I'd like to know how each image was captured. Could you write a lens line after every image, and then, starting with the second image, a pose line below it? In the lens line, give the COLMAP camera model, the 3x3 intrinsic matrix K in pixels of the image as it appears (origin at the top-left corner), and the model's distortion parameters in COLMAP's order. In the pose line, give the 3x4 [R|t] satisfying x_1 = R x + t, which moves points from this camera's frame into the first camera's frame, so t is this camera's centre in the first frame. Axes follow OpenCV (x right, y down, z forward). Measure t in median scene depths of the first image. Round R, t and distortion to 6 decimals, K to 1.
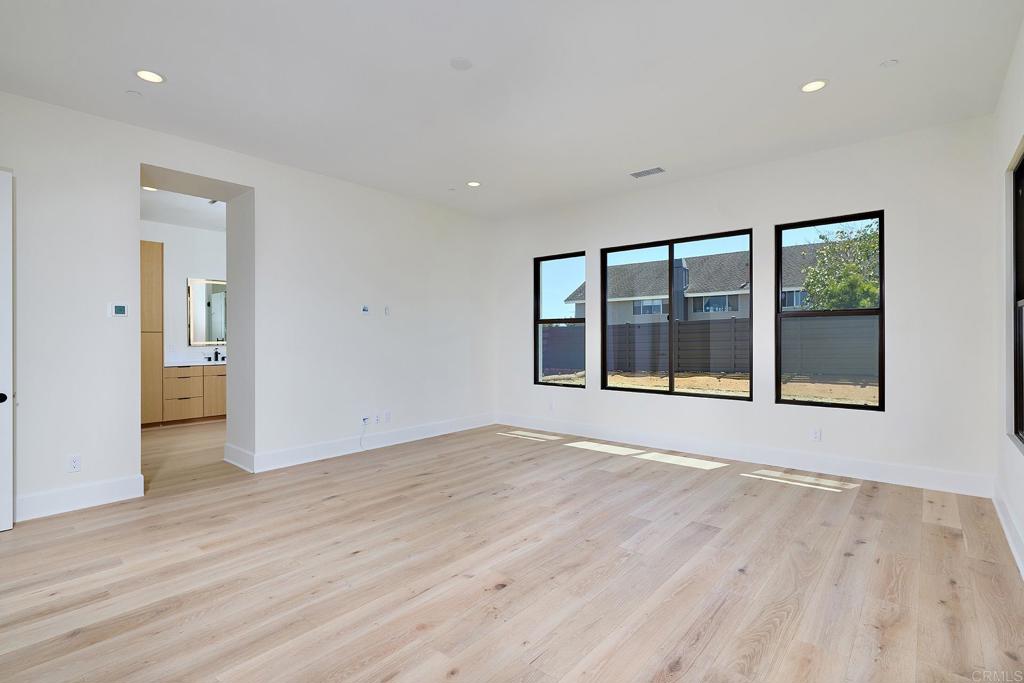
lens RADIAL K [[486.9, 0, 508.4], [0, 486.9, 337.0], [0, 0, 1]] dist [0.001915, 0.000283]
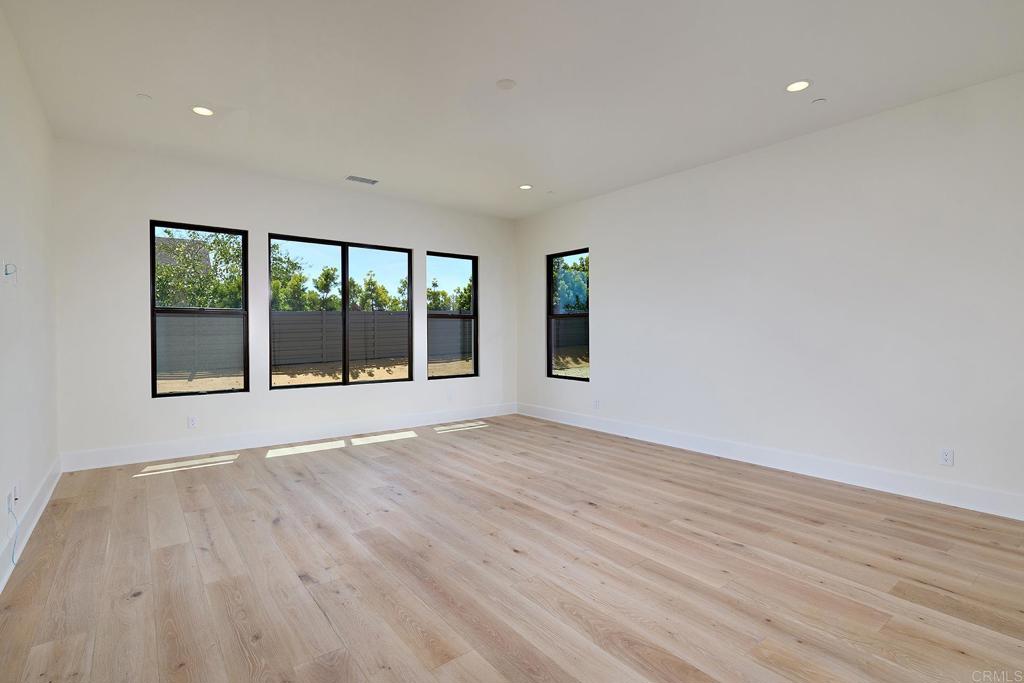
lens RADIAL K [[486.9, 0, 508.4], [0, 486.9, 337.0], [0, 0, 1]] dist [0.001915, 0.000283]
pose [[0.212062, -0.008180, 0.977222, -1.036182], [0.003512, 0.999965, 0.007608, 0.007075], [-0.977250, 0.001819, 0.212083, 0.664212]]
